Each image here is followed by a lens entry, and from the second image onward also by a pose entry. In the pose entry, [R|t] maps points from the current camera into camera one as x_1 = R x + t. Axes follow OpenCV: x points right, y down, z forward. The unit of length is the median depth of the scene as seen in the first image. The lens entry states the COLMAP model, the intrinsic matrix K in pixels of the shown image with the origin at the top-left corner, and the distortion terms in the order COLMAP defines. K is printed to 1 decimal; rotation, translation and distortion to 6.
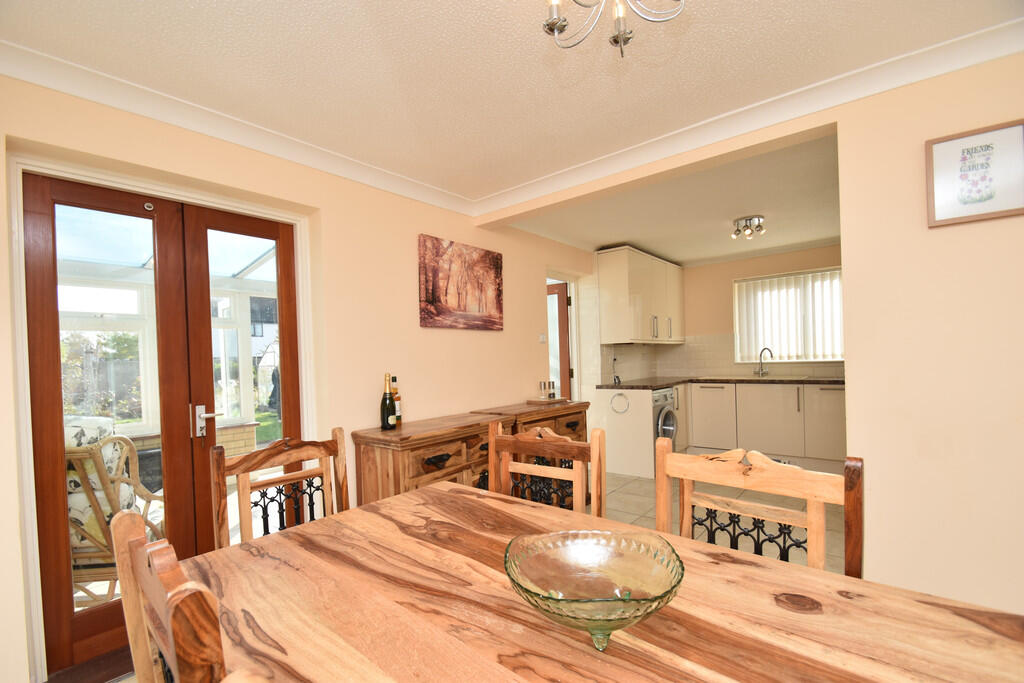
lens RADIAL K [[449.8, 0, 499.6], [0, 449.8, 364.8], [0, 0, 1]] dist [0.000549, -0.000019]
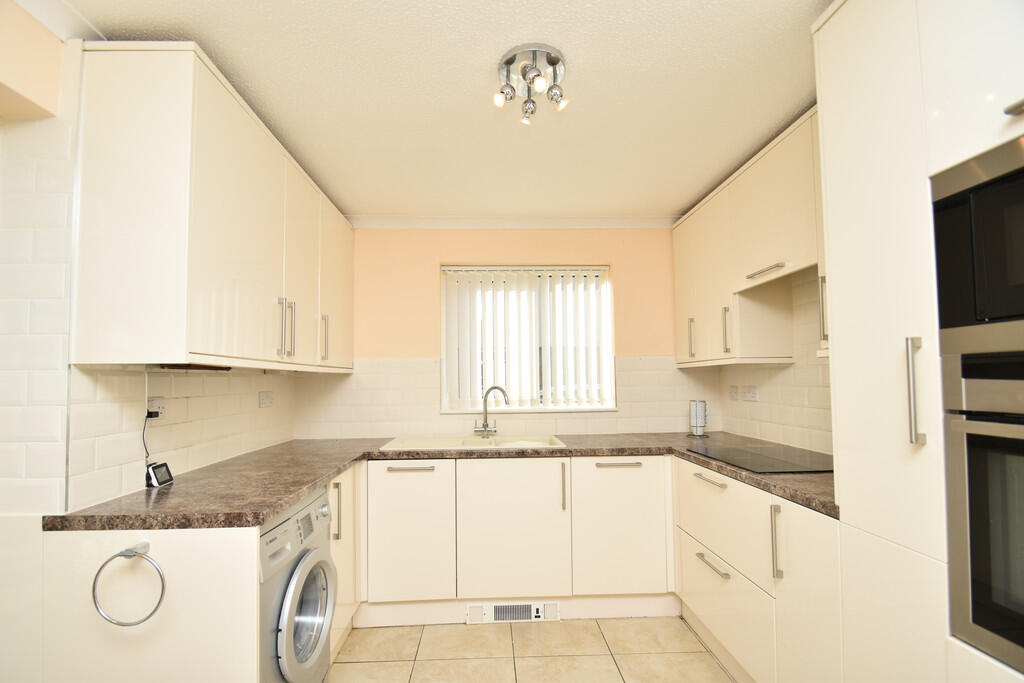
lens RADIAL K [[449.8, 0, 499.6], [0, 449.8, 364.8], [0, 0, 1]] dist [0.000549, -0.000019]
pose [[0.743179, 0.048610, 0.667325, 0.225559], [-0.004663, 0.997710, -0.067483, -0.027499], [-0.669077, 0.047040, 0.741703, 0.593317]]
